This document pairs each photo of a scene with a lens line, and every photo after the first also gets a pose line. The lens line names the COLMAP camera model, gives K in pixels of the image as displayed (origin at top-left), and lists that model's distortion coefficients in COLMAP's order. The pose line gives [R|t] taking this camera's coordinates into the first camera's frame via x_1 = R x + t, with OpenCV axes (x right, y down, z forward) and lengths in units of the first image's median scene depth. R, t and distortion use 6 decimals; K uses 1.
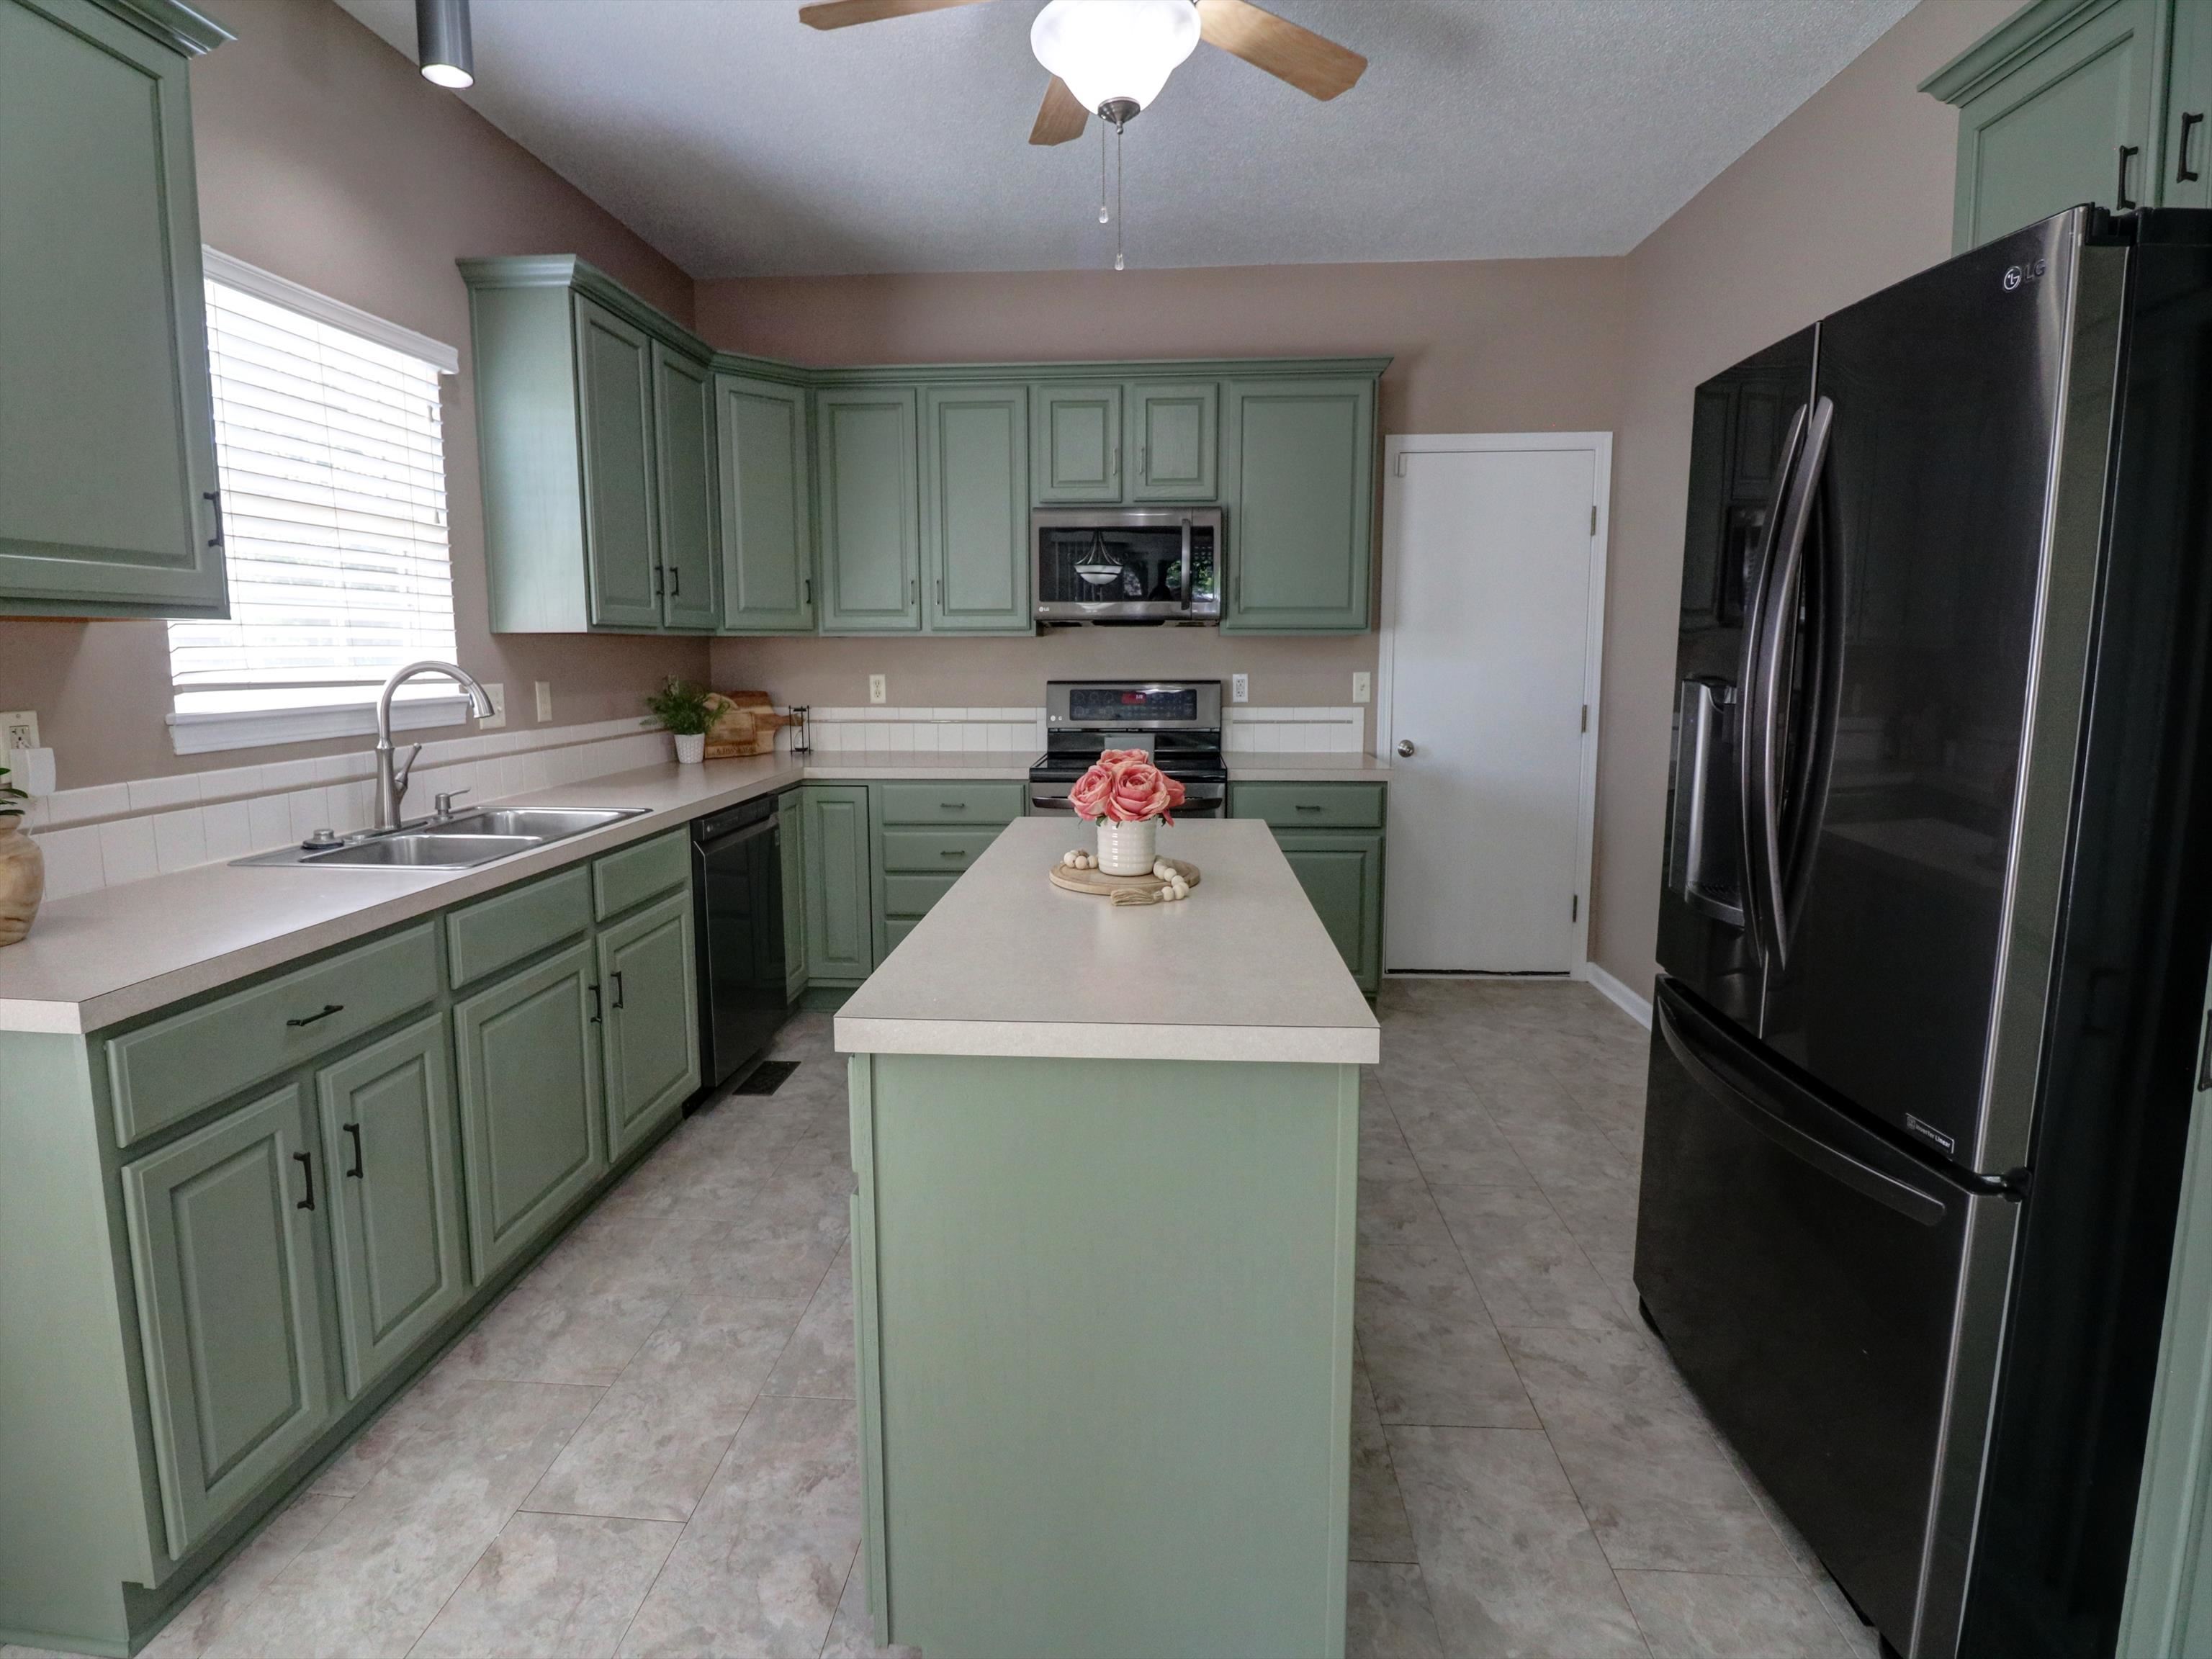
lens RADIAL K [[1035.3, 0, 1111.6], [0, 1035.3, 766.9], [0, 0, 1]] dist [-0.001057, -0.013621]
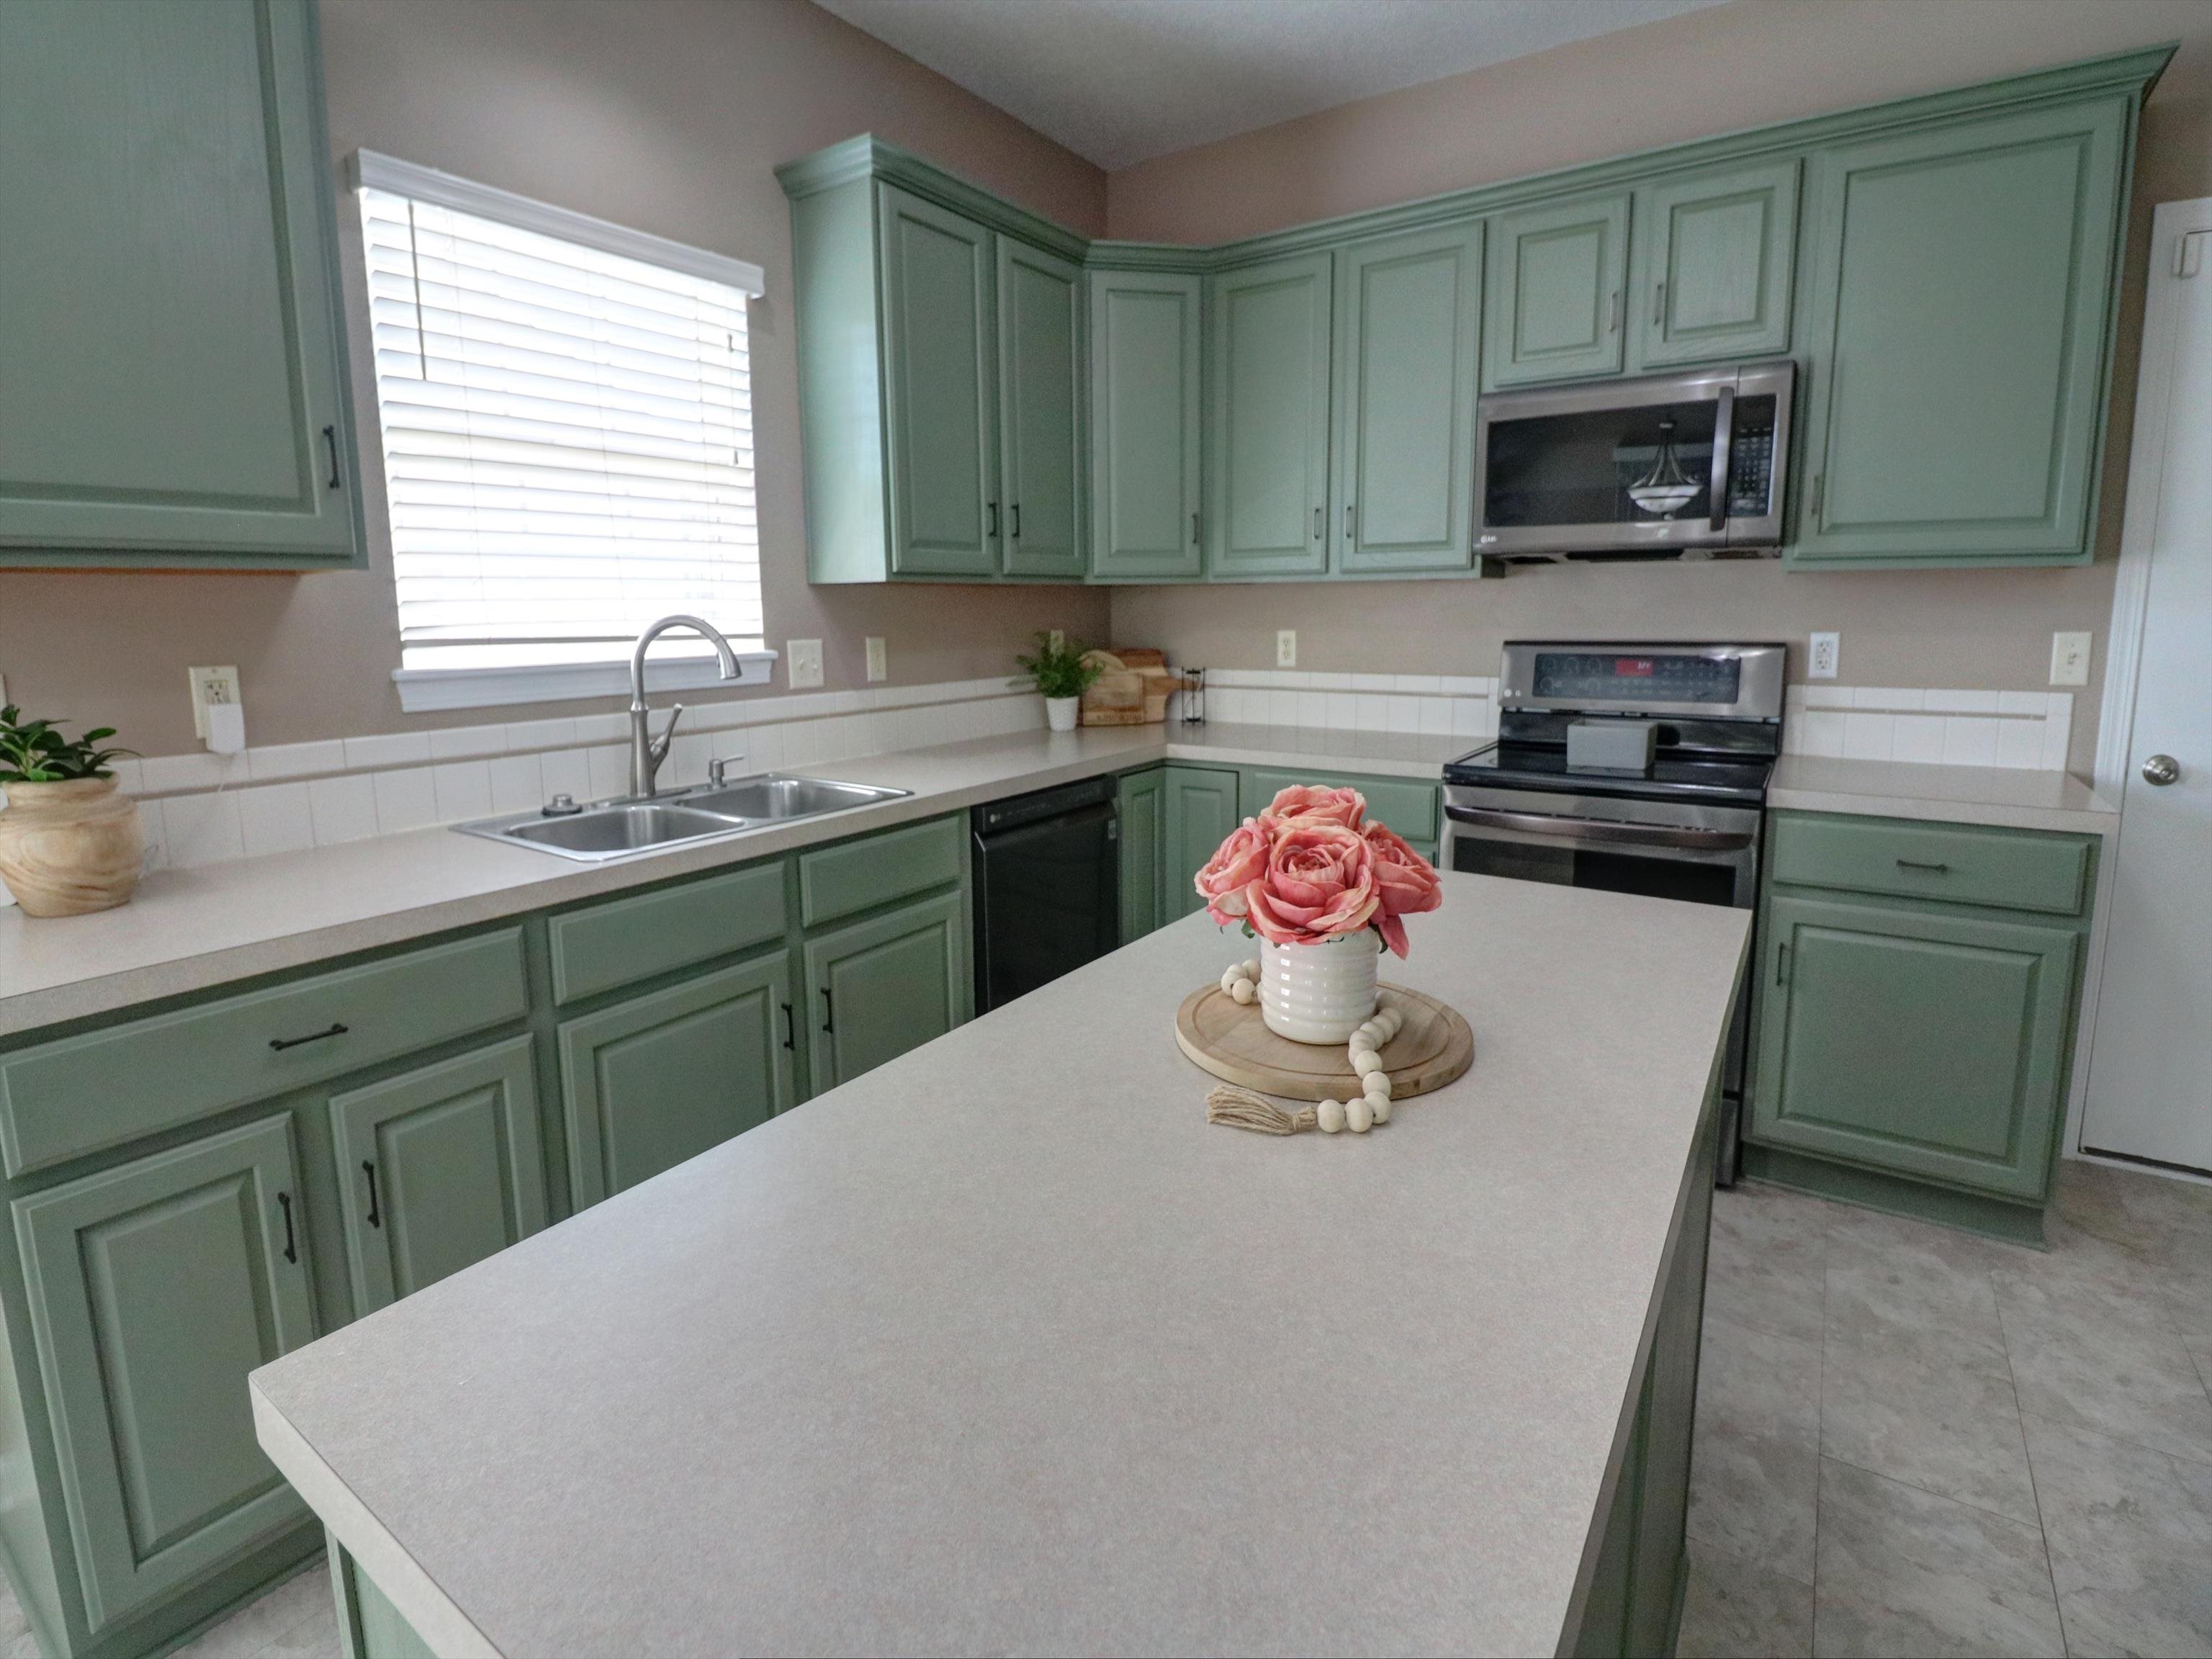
lens RADIAL K [[1059.7, 0, 1115.9], [0, 1059.7, 761.1], [0, 0, 1]] dist [-0.003848, -0.008992]
pose [[0.860122, 0.067318, -0.505628, 0.095975], [-0.048963, 0.997572, 0.049522, -0.026247], [0.507734, -0.017838, 0.861329, 0.260937]]
